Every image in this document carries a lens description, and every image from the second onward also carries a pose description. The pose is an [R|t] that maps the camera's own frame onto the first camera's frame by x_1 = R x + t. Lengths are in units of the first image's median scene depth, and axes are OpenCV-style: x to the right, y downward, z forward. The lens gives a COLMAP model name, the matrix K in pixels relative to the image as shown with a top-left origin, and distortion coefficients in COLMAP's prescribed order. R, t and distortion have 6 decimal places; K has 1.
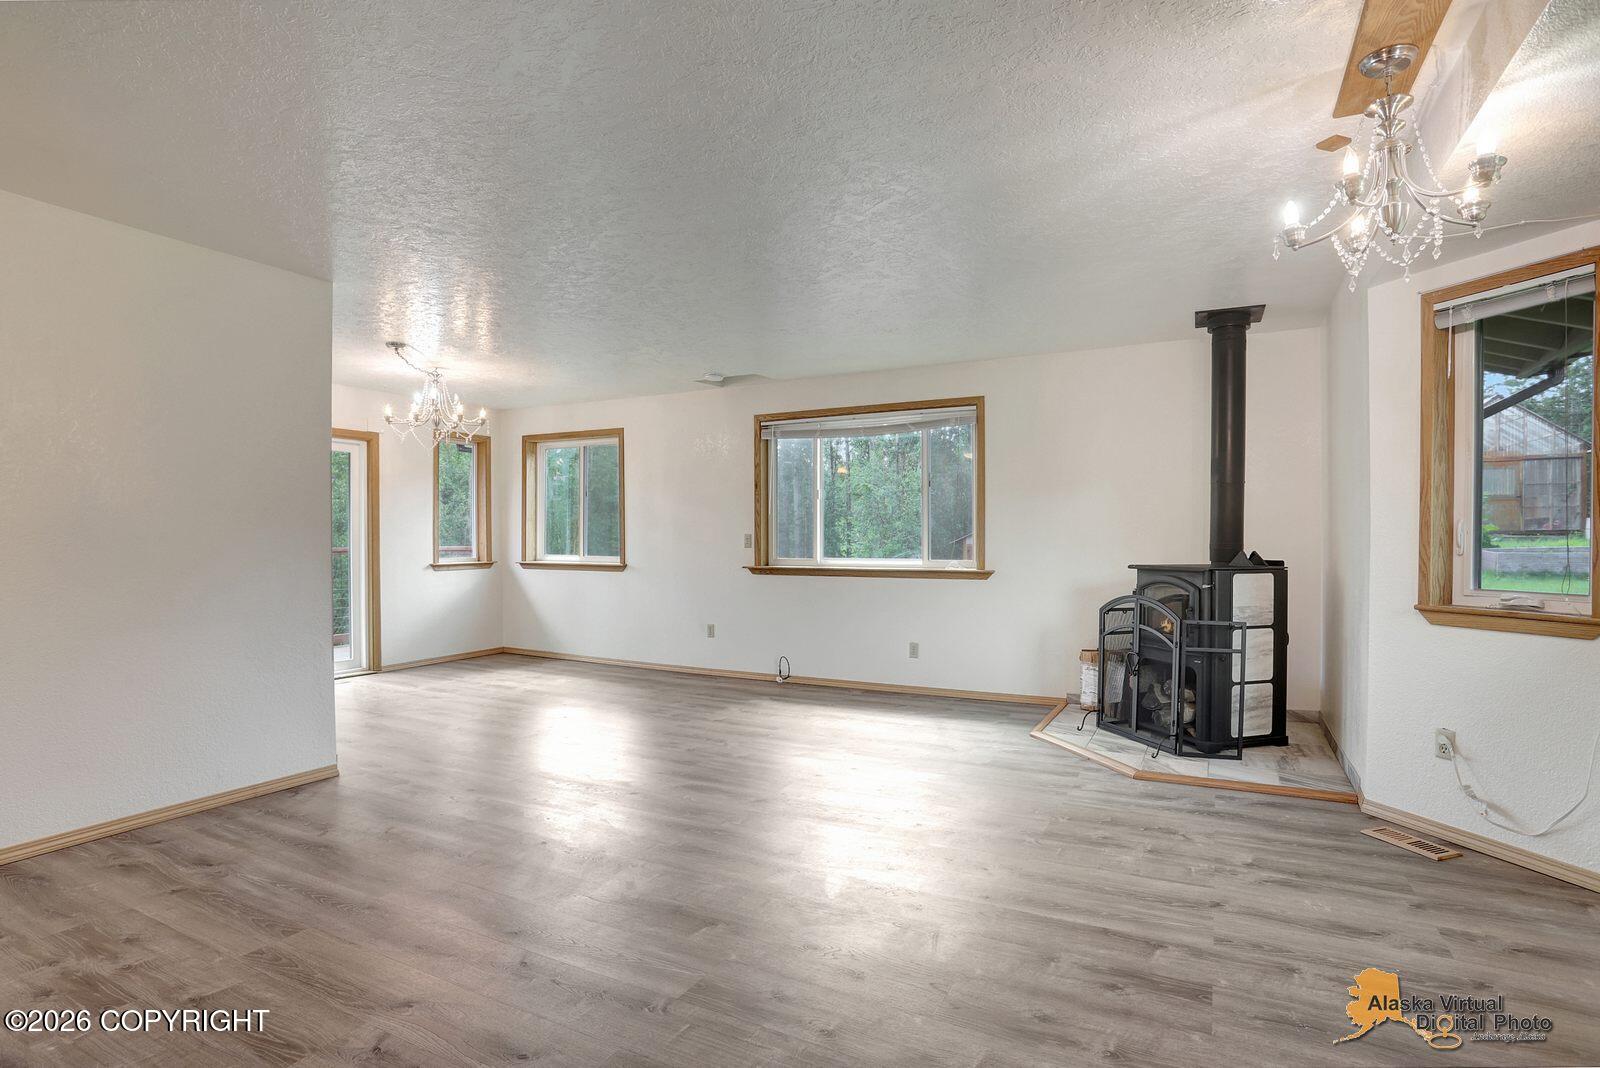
lens RADIAL K [[757.5, 0, 801.1], [0, 757.5, 540.8], [0, 0, 1]] dist [0.007435, 0.001435]
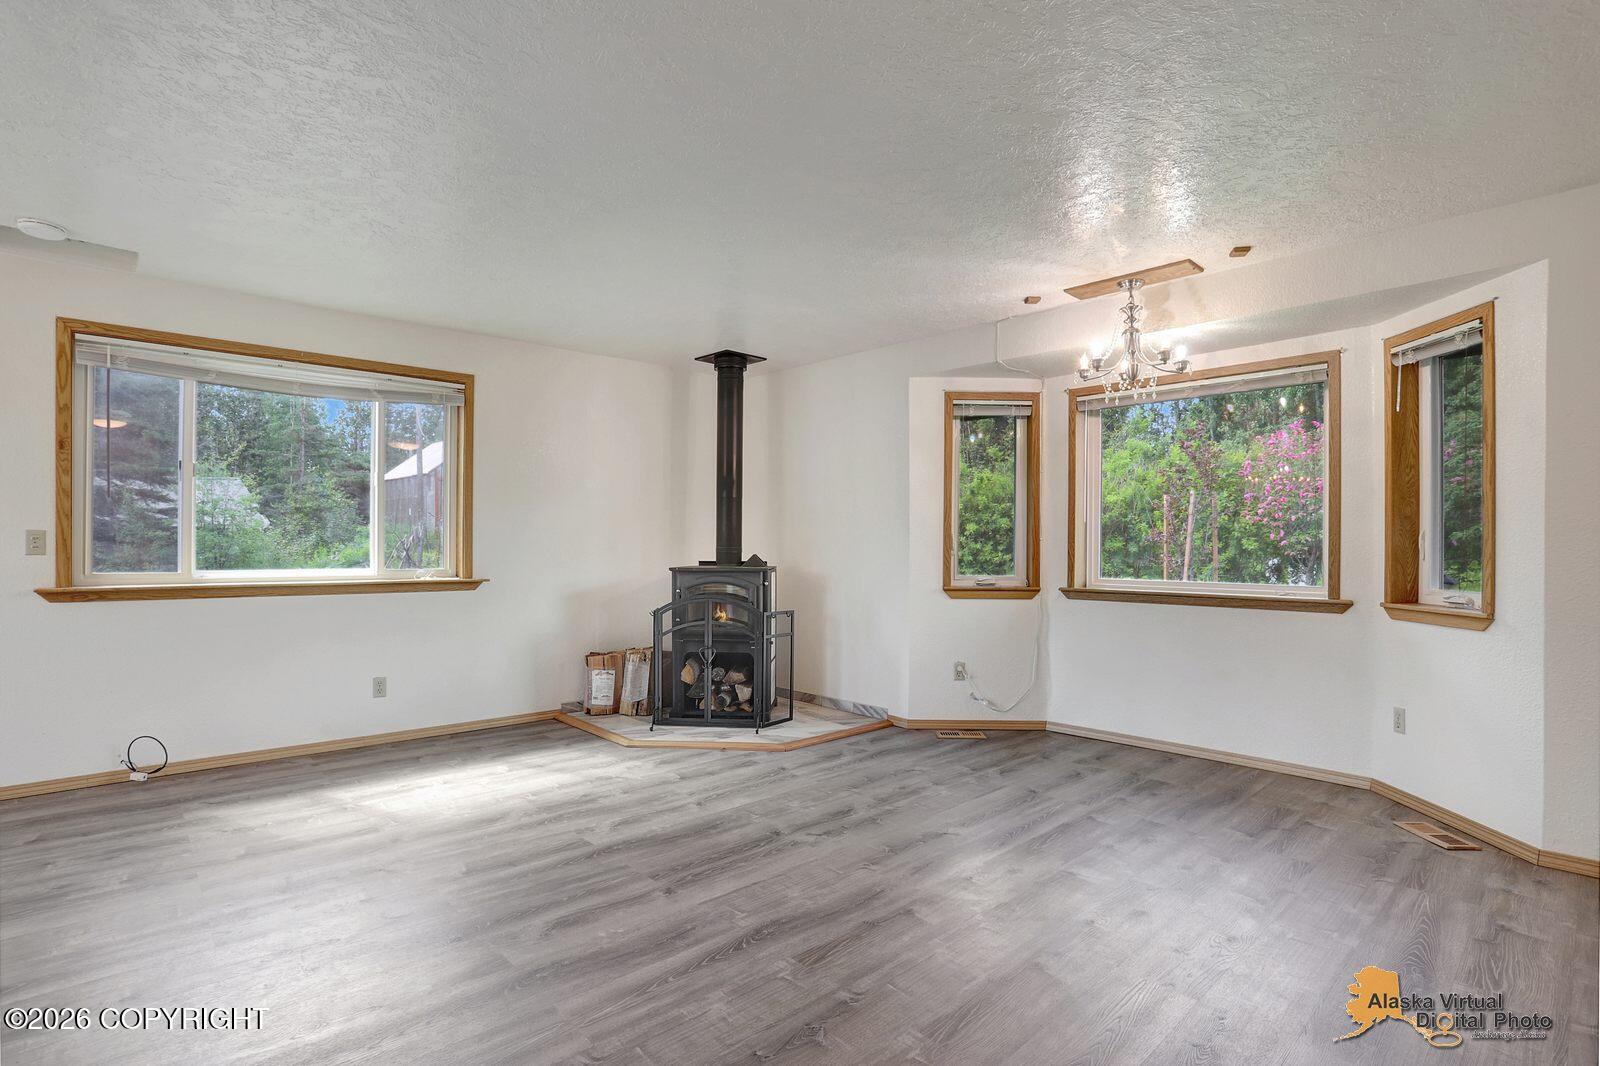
lens RADIAL K [[778.6, 0, 798.7], [0, 778.6, 530.7], [0, 0, 1]] dist [-0.037533, 0.000107]
pose [[0.389877, 0.015271, 0.920740, -0.593083], [-0.008659, 0.999879, -0.012917, -0.010457], [-0.920826, -0.002937, 0.389962, 0.461832]]
